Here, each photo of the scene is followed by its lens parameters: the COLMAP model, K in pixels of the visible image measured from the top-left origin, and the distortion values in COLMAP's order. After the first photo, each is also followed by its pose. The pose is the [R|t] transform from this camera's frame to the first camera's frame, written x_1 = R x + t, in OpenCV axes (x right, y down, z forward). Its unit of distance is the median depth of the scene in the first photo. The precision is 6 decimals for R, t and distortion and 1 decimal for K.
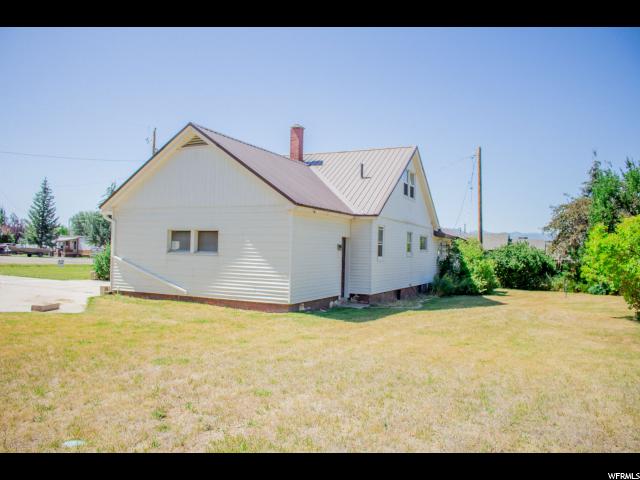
lens RADIAL K [[520.5, 0, 320.0], [0, 520.5, 240.0], [0, 0, 1]] dist [-0.160195, 0.121575]
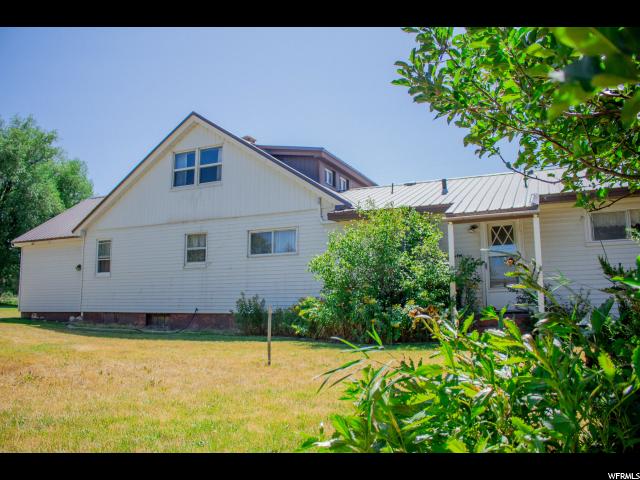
lens RADIAL K [[520.5, 0, 320.0], [0, 520.5, 240.0], [0, 0, 1]] dist [-0.160195, 0.121575]
pose [[0.011107, -0.166298, -0.986013, 0.762516], [0.022729, 0.985861, -0.166016, 0.100158], [0.999680, -0.020567, 0.014730, 1.033209]]
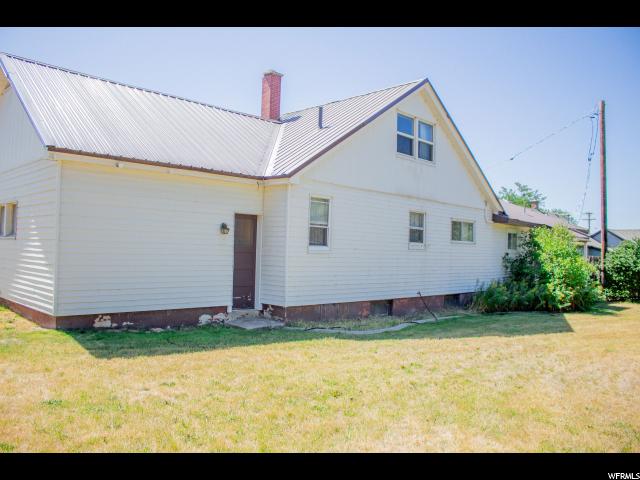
lens RADIAL K [[520.5, 0, 320.0], [0, 520.5, 240.0], [0, 0, 1]] dist [-0.160195, 0.121575]
pose [[0.942247, -0.004604, -0.334888, 0.245175], [0.001422, 0.999952, -0.009745, 0.023453], [0.334917, 0.008706, 0.942207, 0.313687]]
